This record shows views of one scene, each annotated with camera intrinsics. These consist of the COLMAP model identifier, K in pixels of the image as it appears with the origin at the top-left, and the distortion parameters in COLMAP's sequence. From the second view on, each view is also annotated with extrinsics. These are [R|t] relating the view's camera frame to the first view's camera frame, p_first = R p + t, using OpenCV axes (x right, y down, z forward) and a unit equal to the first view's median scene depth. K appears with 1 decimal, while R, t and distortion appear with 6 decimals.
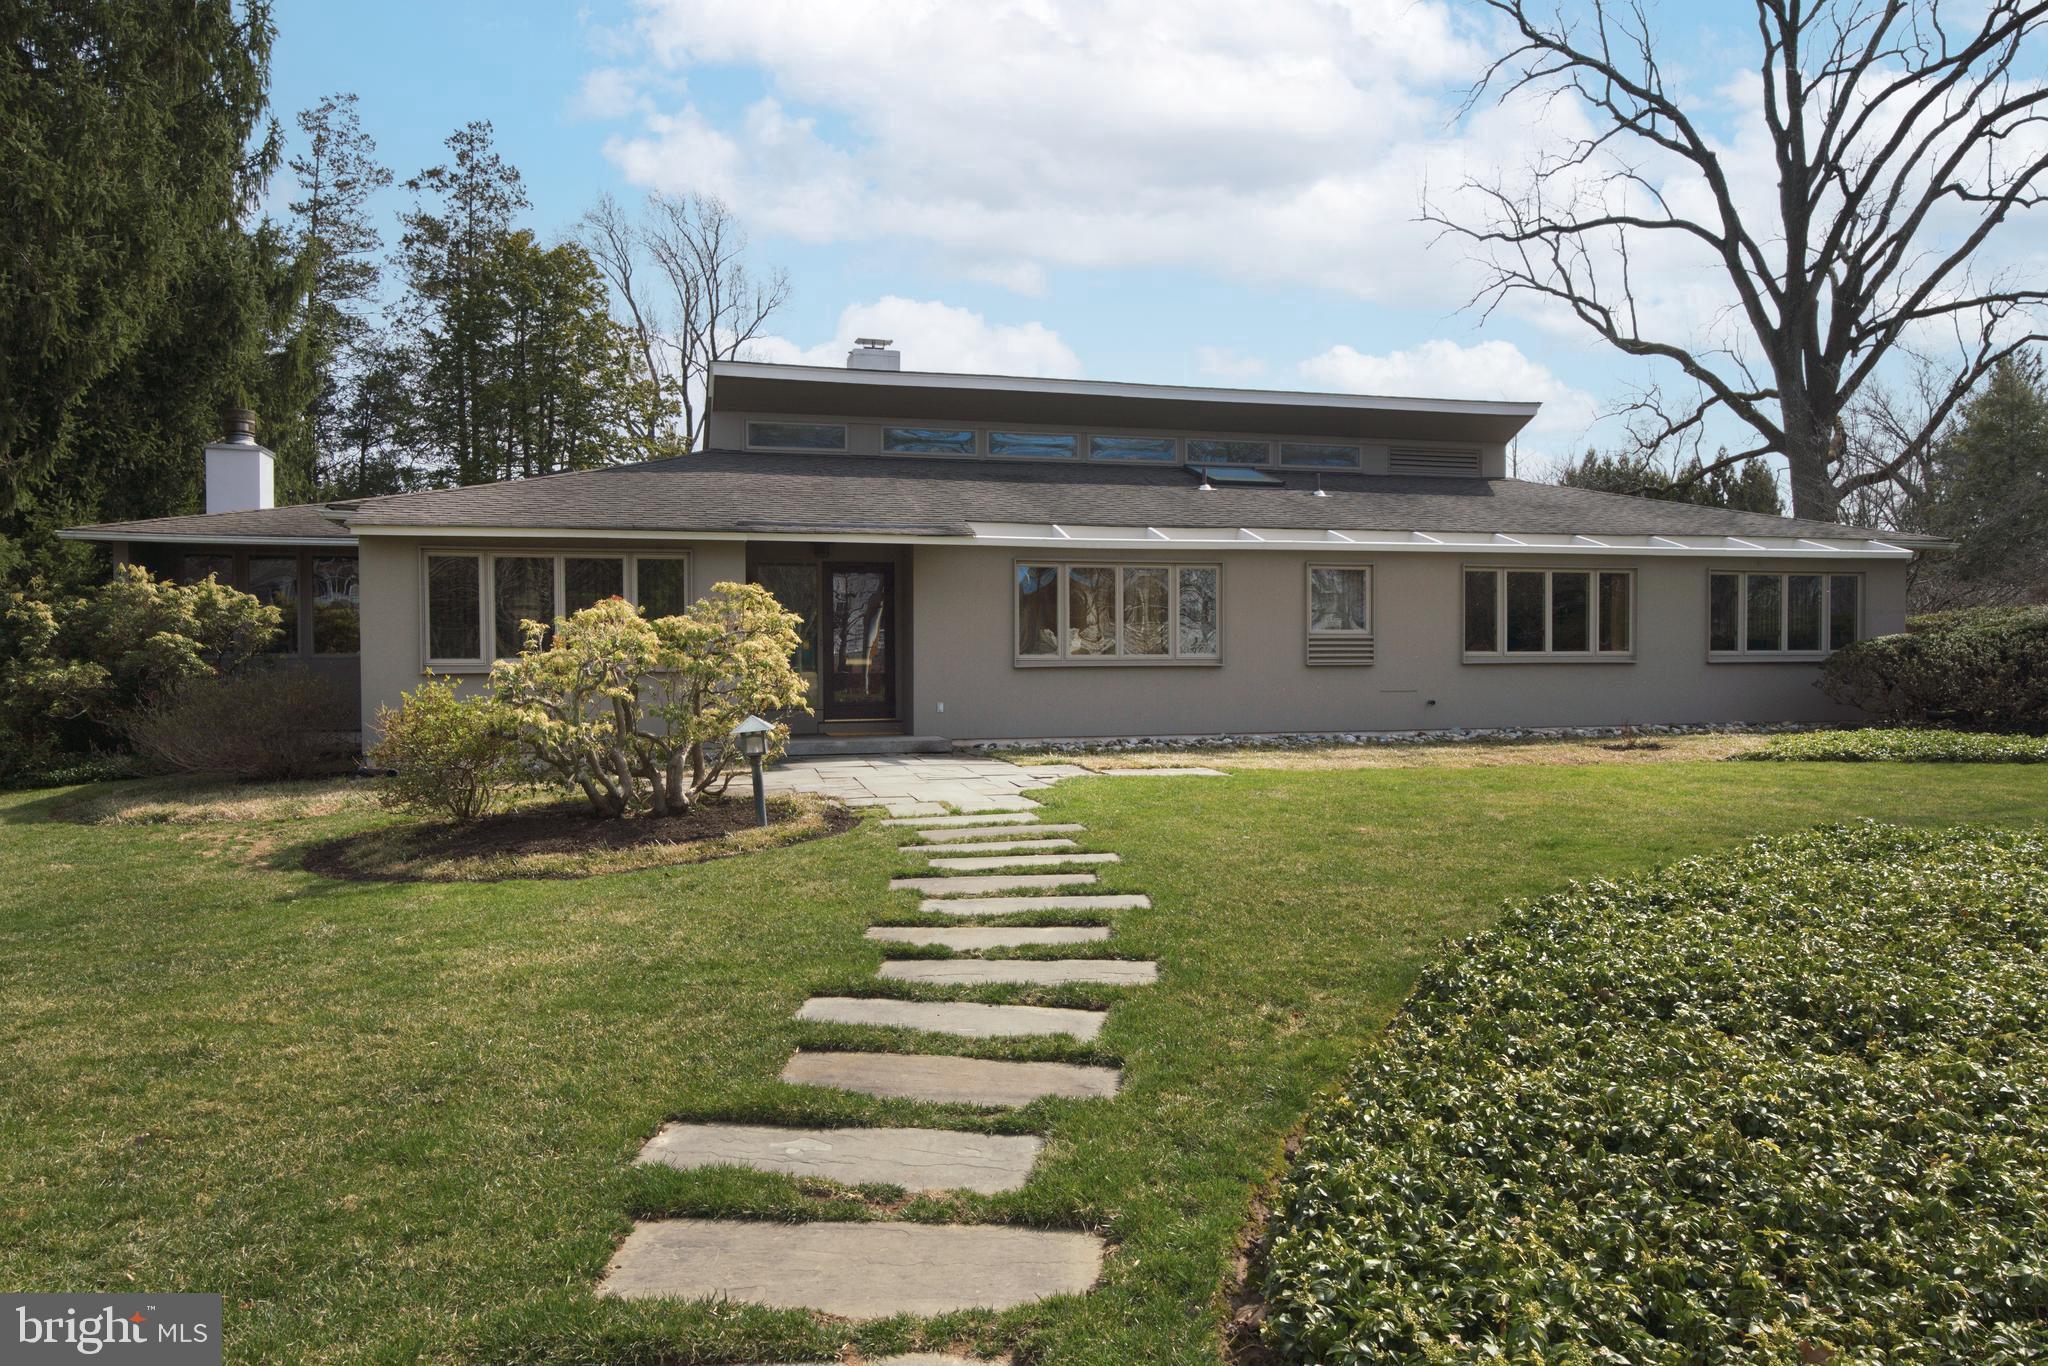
lens RADIAL K [[1324.2, 0, 1004.6], [0, 1324.2, 685.5], [0, 0, 1]] dist [0.002439, 0.003238]
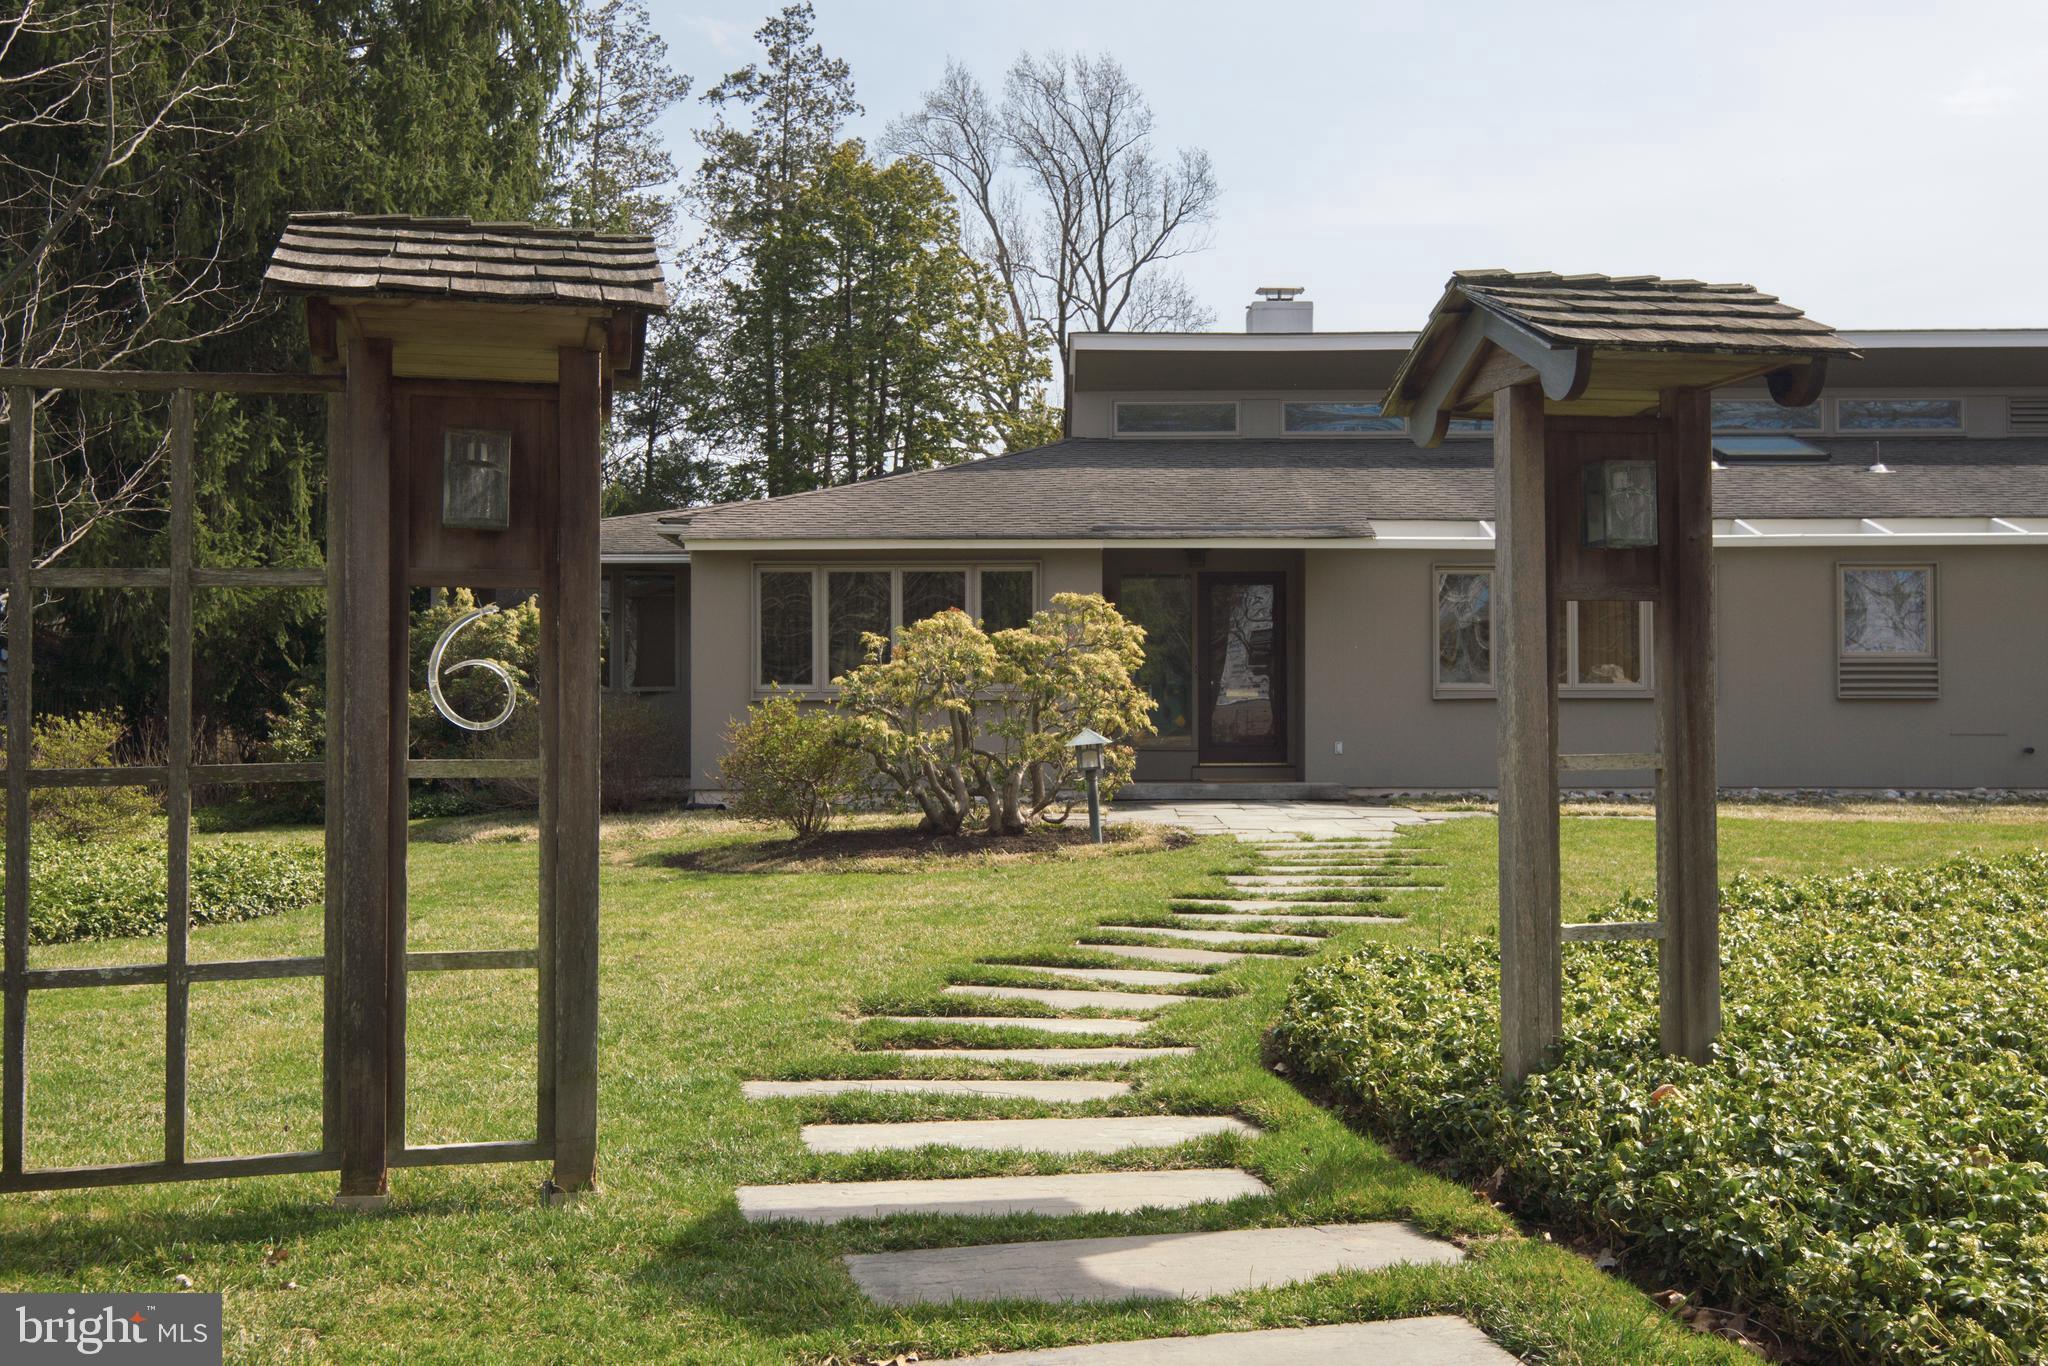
lens RADIAL K [[2108.1, 0, 1024.0], [0, 2108.1, 683.0], [0, 0, 1]] dist [0.054113, -0.003124]
pose [[0.966639, -0.002930, -0.256124, 0.048861], [-0.008287, 0.999053, -0.042706, 0.017020], [0.256007, 0.043404, 0.965700, -0.153809]]
